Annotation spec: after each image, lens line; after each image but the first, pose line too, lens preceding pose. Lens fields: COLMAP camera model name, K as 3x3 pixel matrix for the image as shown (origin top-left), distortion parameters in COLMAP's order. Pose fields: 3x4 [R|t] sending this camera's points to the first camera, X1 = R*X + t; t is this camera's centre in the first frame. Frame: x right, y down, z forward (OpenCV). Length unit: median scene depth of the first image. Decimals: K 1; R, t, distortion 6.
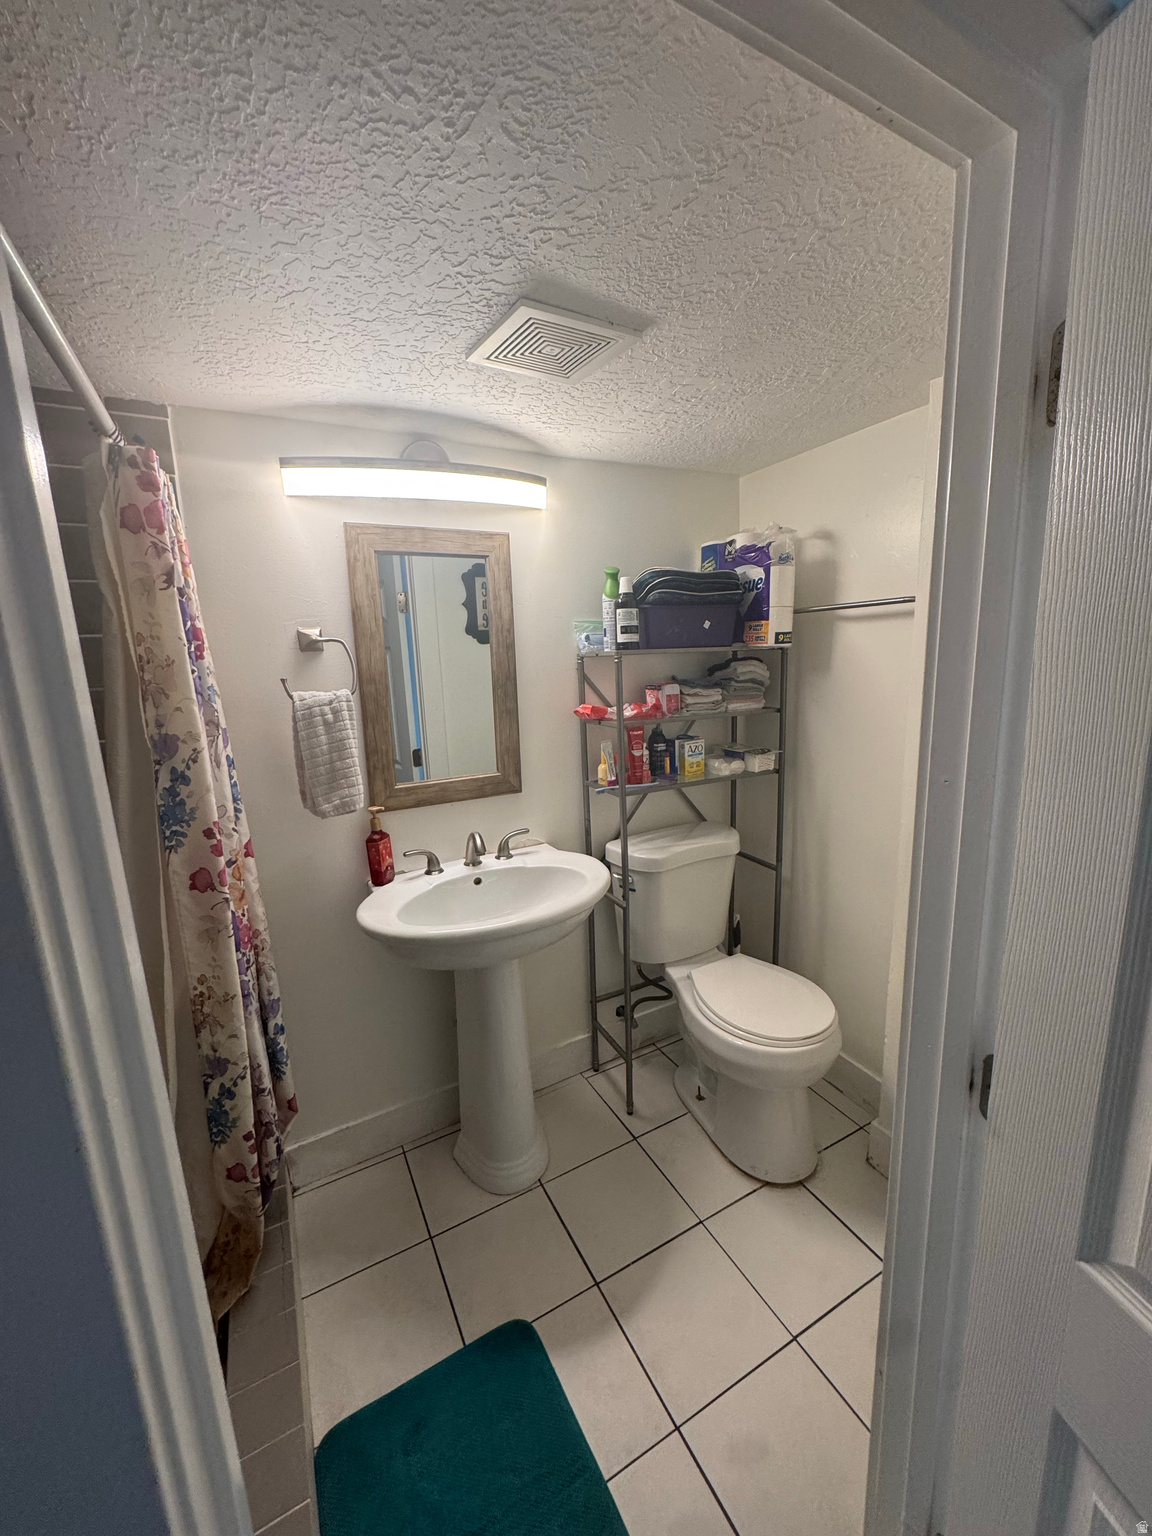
lens RADIAL K [[614.3, 0, 581.2], [0, 614.3, 767.3], [0, 0, 1]] dist [0.000771, -0.000023]
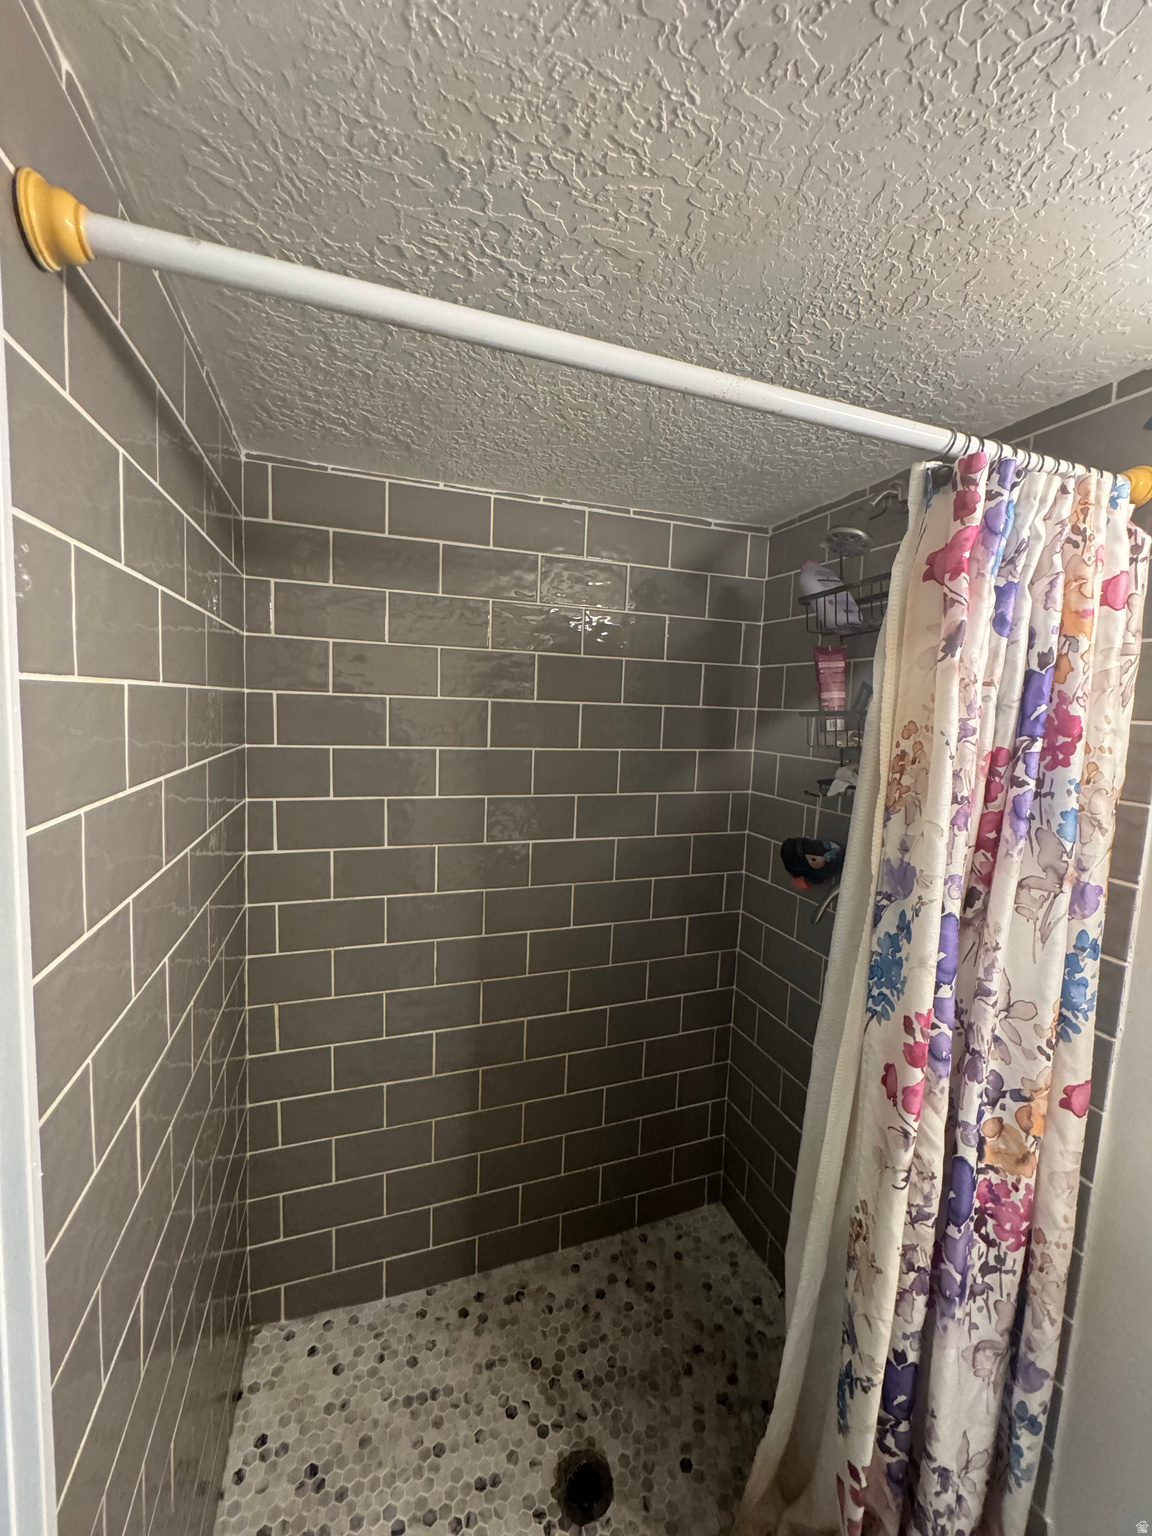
lens RADIAL K [[614.3, 0, 576.9], [0, 614.3, 767.2], [0, 0, 1]] dist [0.000771, -0.000023]
pose [[-0.161801, 0.131116, -0.978074, 0.057663], [-0.212636, 0.963219, 0.164301, -0.191712], [0.963642, 0.234558, -0.127970, 0.688897]]
